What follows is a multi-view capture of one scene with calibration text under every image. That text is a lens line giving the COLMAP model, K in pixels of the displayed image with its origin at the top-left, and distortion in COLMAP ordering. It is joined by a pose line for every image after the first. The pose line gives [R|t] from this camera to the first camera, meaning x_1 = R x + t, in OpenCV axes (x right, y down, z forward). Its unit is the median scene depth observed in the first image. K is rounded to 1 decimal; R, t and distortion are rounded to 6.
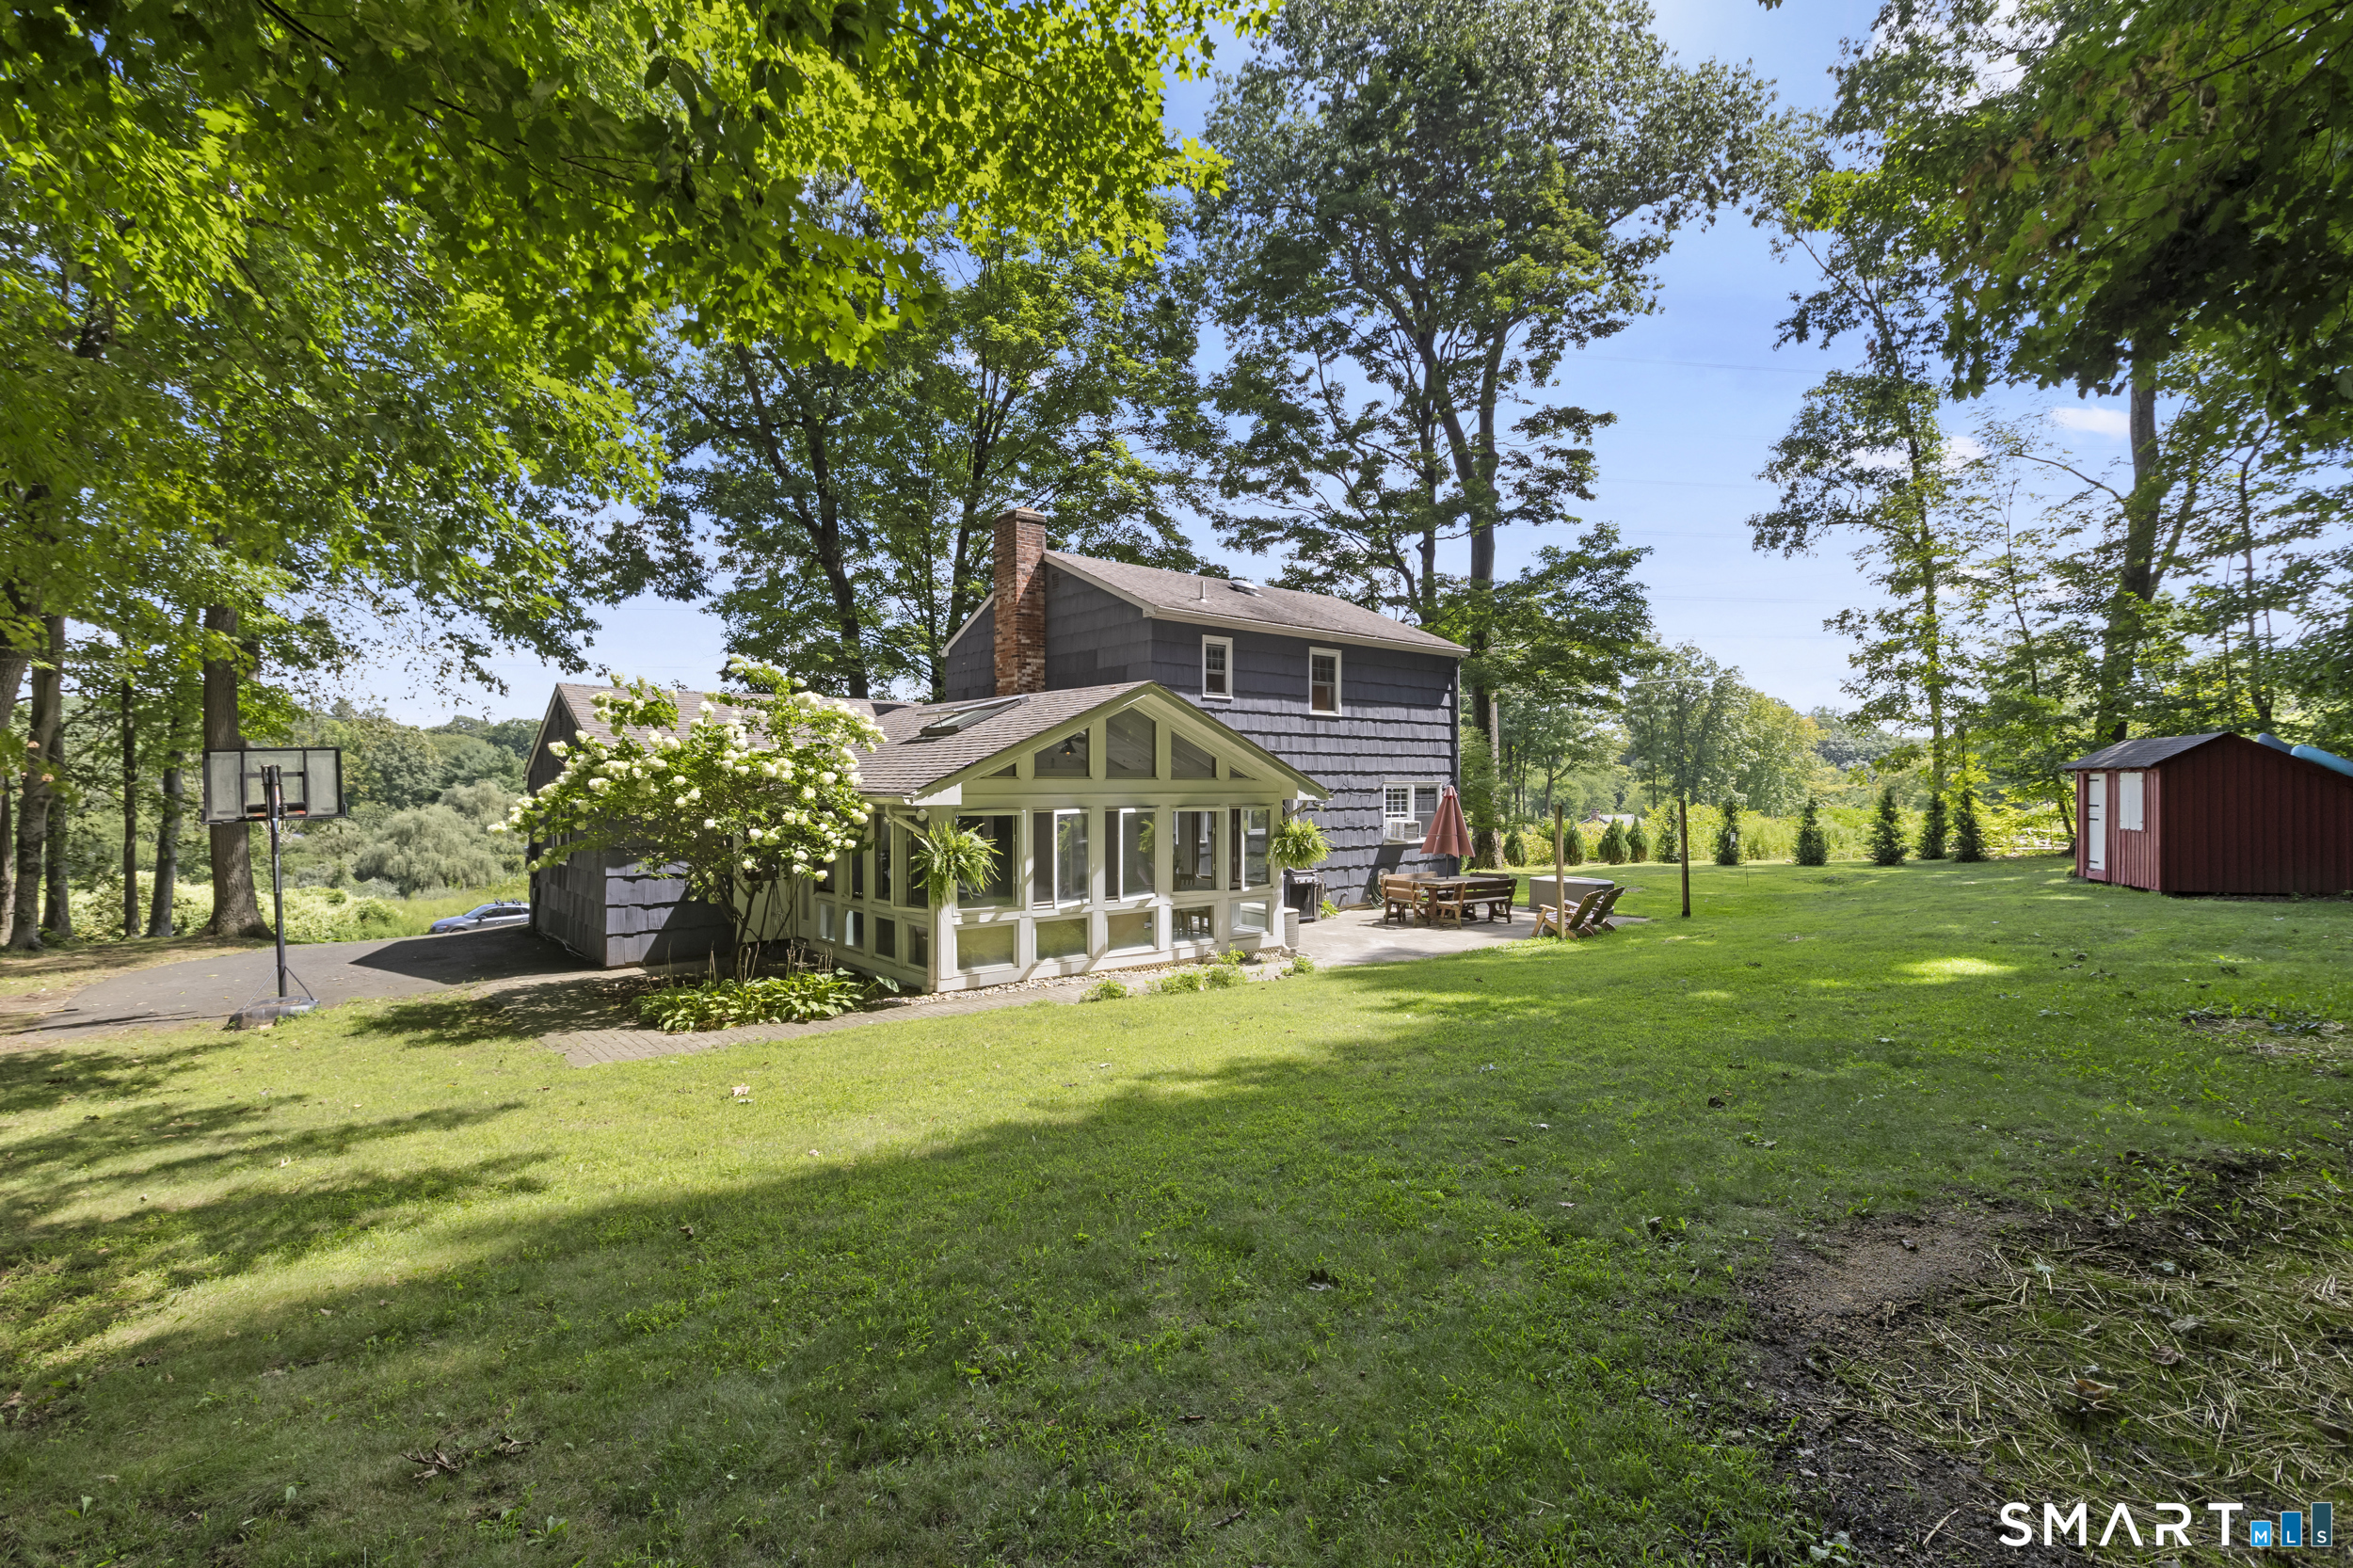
lens RADIAL K [[1085.4, 0, 1218.4], [0, 1085.4, 785.1], [0, 0, 1]] dist [0.003268, 0.000844]
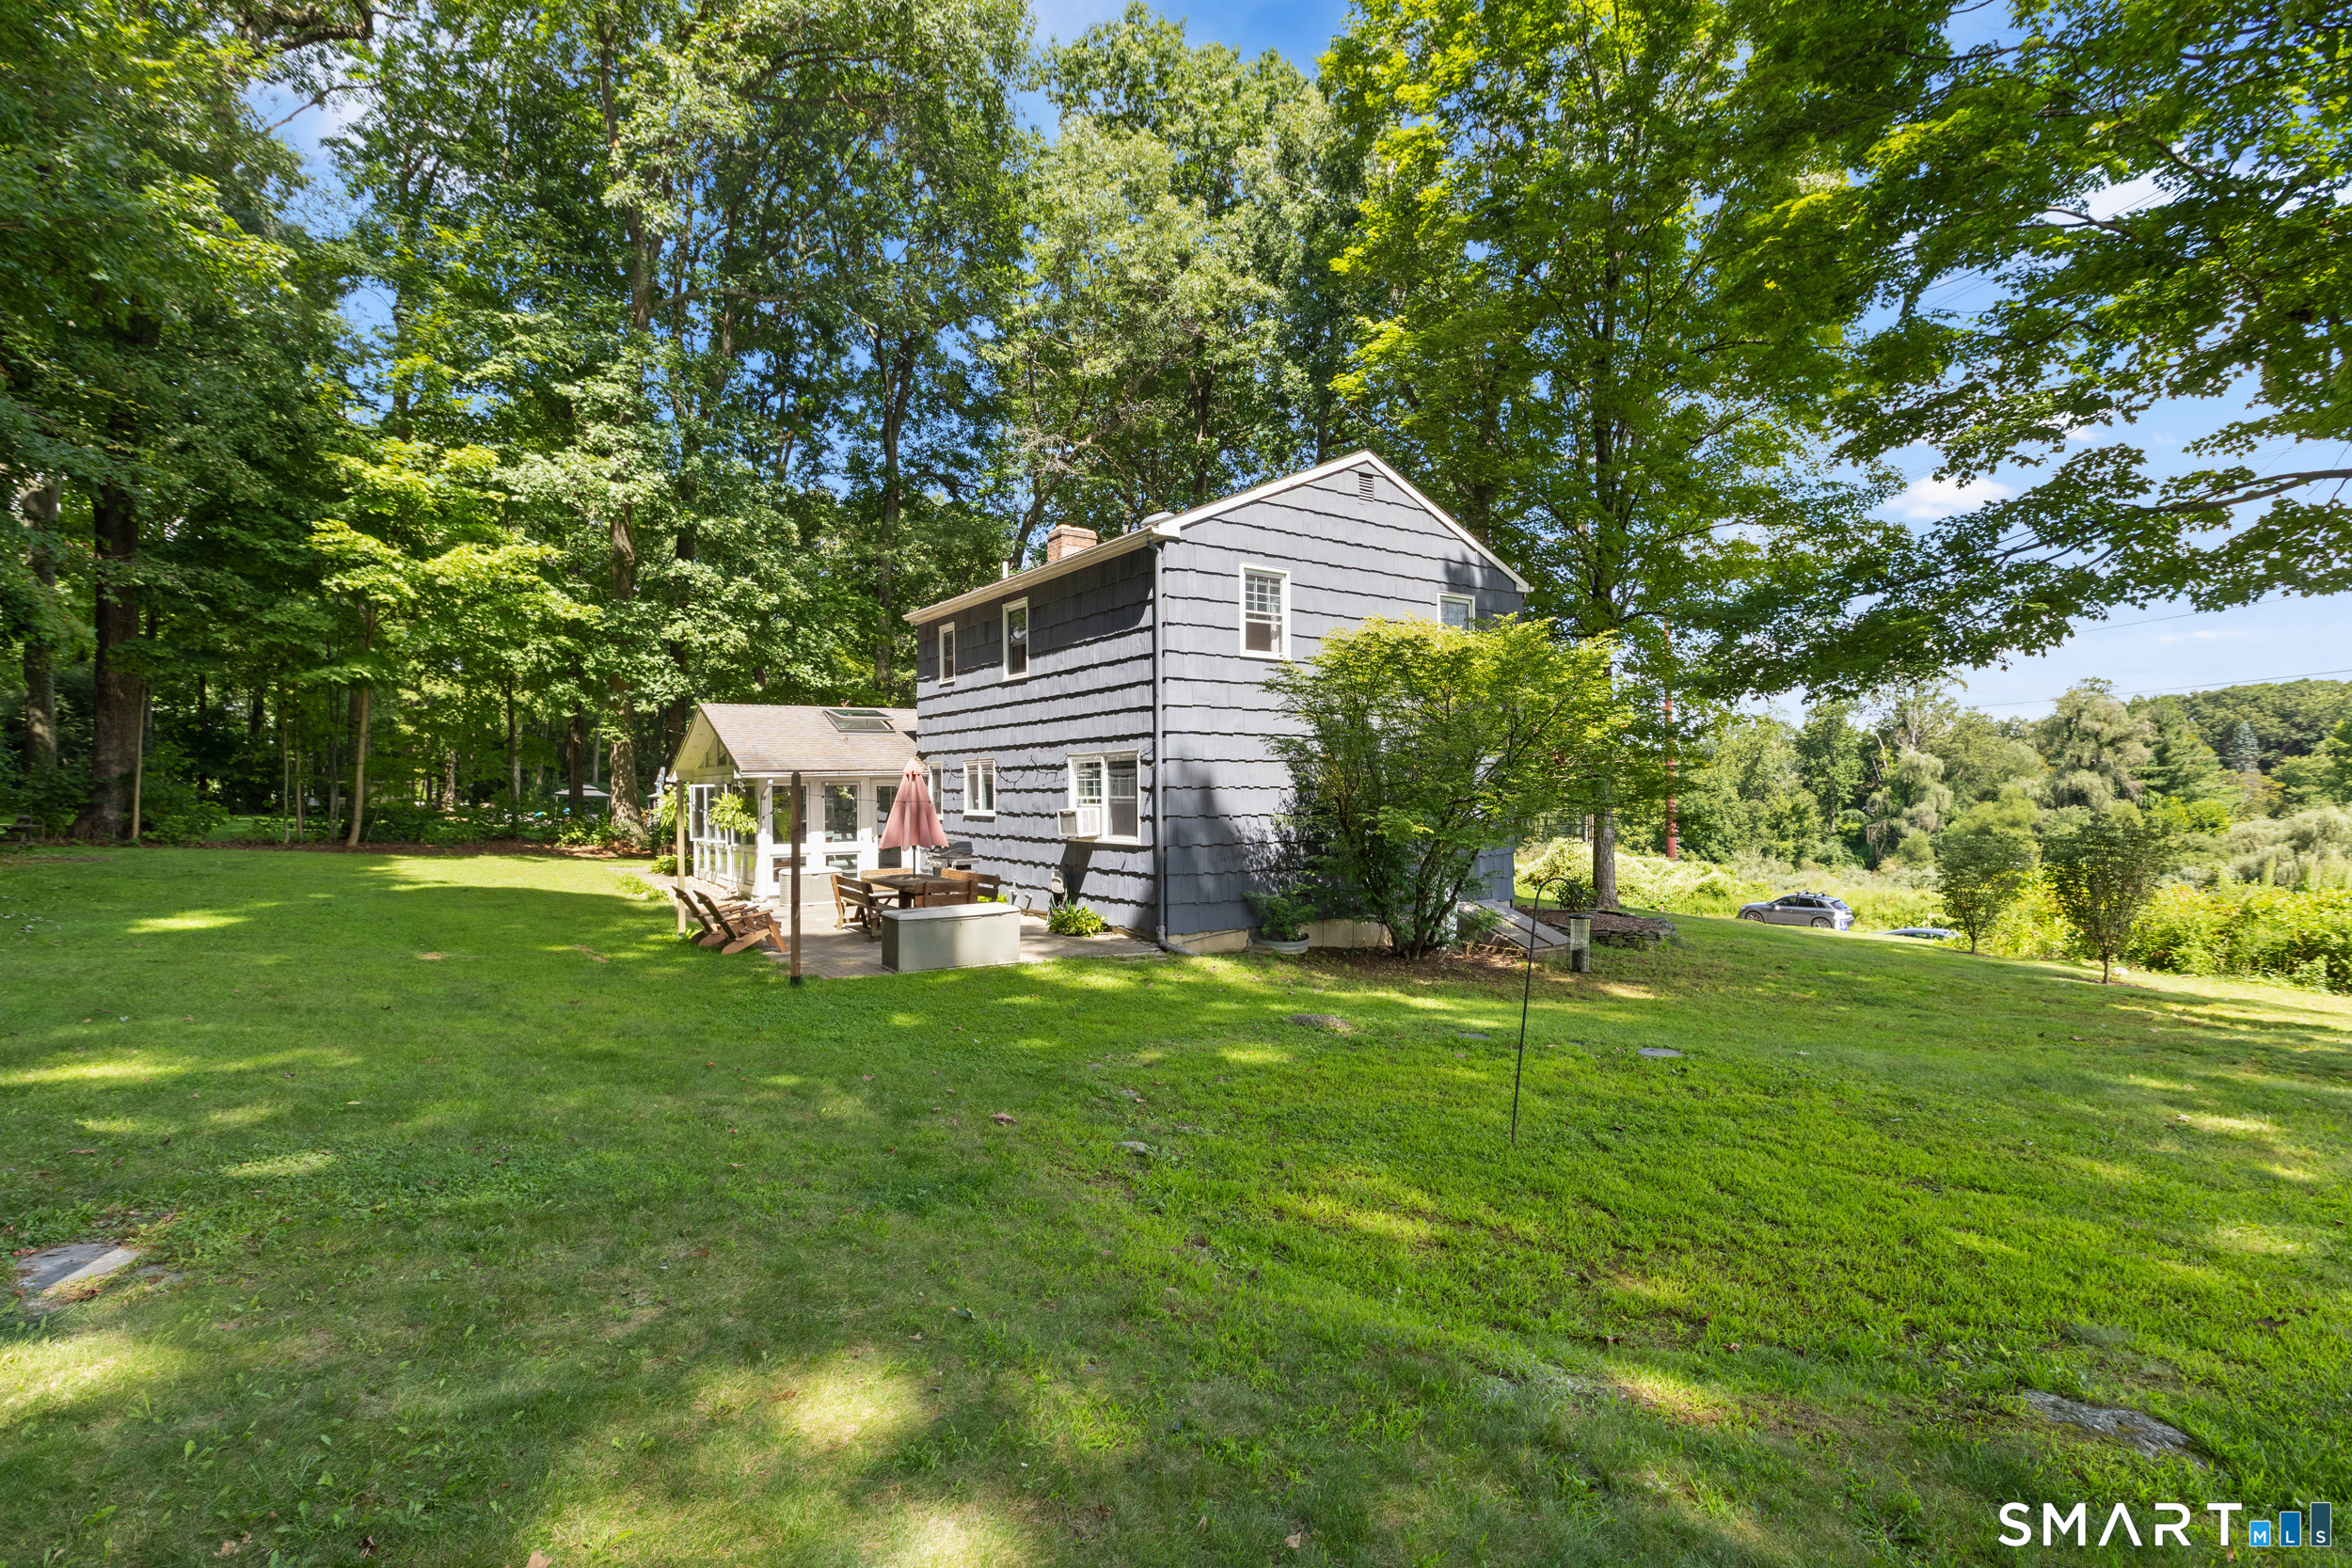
lens RADIAL K [[1084.8, 0, 1217.9], [0, 1084.8, 785.1], [0, 0, 1]] dist [0.003268, 0.000844]
pose [[-0.099710, -0.001460, -0.995015, 0.846328], [0.001875, 0.999997, -0.001655, 0.019187], [0.995015, -0.002030, -0.099707, 1.137592]]
